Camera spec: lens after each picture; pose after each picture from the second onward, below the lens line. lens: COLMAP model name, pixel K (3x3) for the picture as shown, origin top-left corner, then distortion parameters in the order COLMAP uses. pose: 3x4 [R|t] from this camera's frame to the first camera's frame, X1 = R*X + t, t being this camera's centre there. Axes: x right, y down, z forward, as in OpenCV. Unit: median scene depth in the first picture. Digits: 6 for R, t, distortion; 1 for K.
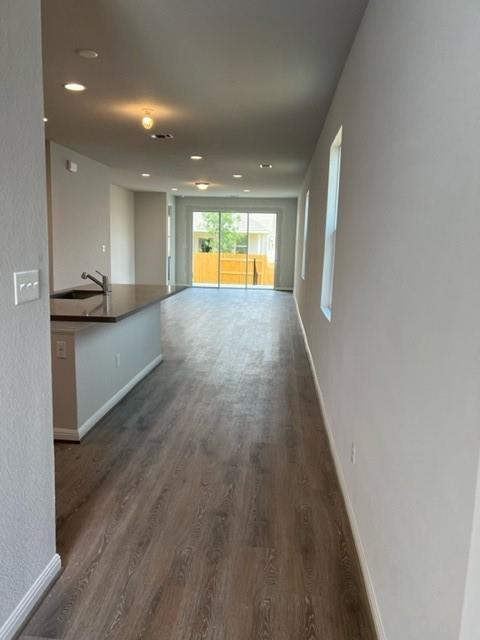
lens RADIAL K [[482.9, 0, 243.6], [0, 482.9, 321.1], [0, 0, 1]] dist [0.040504, -0.036952]
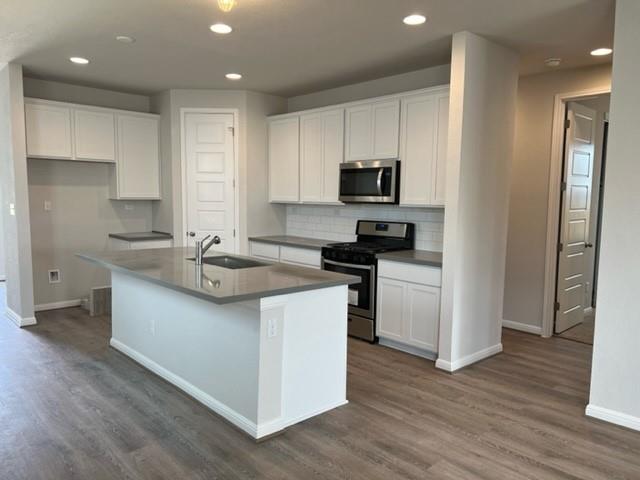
lens RADIAL K [[482.9, 0, 319.7], [0, 482.9, 243.1], [0, 0, 1]] dist [0.040504, -0.036952]
pose [[-0.677501, 0.041420, -0.734355, 0.085437], [-0.148180, 0.970256, 0.191433, -0.129071], [0.720441, 0.238513, -0.651211, 0.775097]]
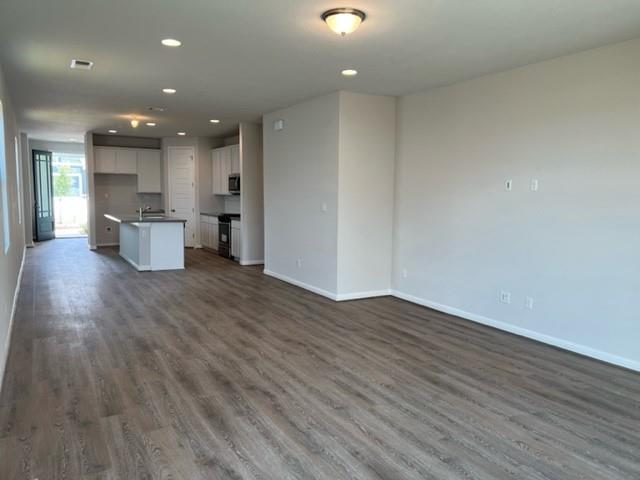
lens RADIAL K [[482.9, 0, 320.6], [0, 482.9, 239.9], [0, 0, 1]] dist [0.040504, -0.036952]
pose [[-0.818069, 0.029740, -0.574351, 0.137802], [-0.120596, 0.967590, 0.221872, -0.242347], [0.562335, 0.250771, -0.787968, 1.445949]]
